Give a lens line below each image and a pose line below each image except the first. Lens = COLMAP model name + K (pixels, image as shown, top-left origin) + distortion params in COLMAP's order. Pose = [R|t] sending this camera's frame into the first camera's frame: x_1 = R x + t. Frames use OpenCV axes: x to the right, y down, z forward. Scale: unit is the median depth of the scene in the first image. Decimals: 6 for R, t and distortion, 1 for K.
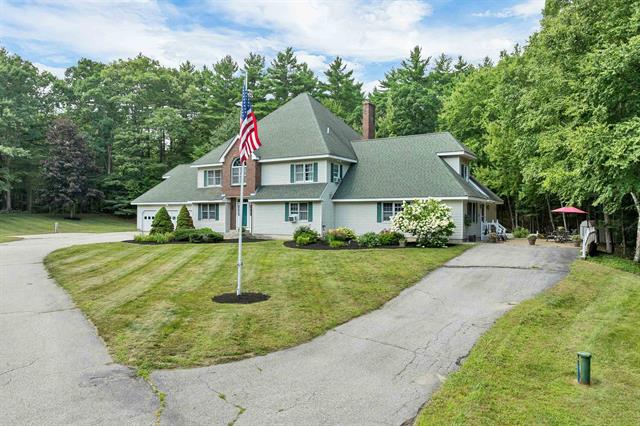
lens RADIAL K [[464.9, 0, 333.1], [0, 464.9, 214.4], [0, 0, 1]] dist [-0.054907, 0.001822]
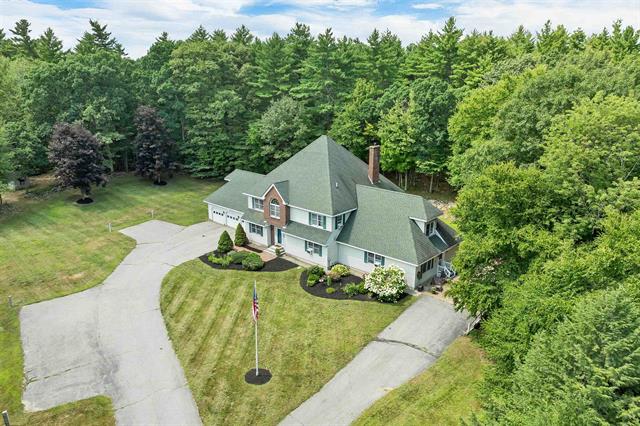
lens RADIAL K [[464.9, 0, 333.1], [0, 464.9, 214.4], [0, 0, 1]] dist [-0.054907, 0.001822]
pose [[0.988848, 0.051571, -0.139711, 0.169912], [-0.007920, 0.955012, 0.296463, -0.490900], [0.148714, -0.292050, 0.944770, -0.315955]]
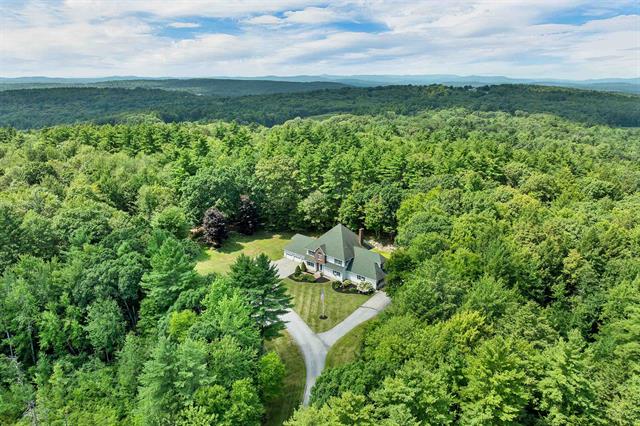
lens RADIAL K [[464.9, 0, 333.1], [0, 464.9, 214.4], [0, 0, 1]] dist [-0.054907, 0.001822]
pose [[0.990072, 0.046362, -0.132696, 0.326338], [-0.004811, 0.954662, 0.297653, -1.381119], [0.140479, -0.294059, 0.945407, -2.087521]]
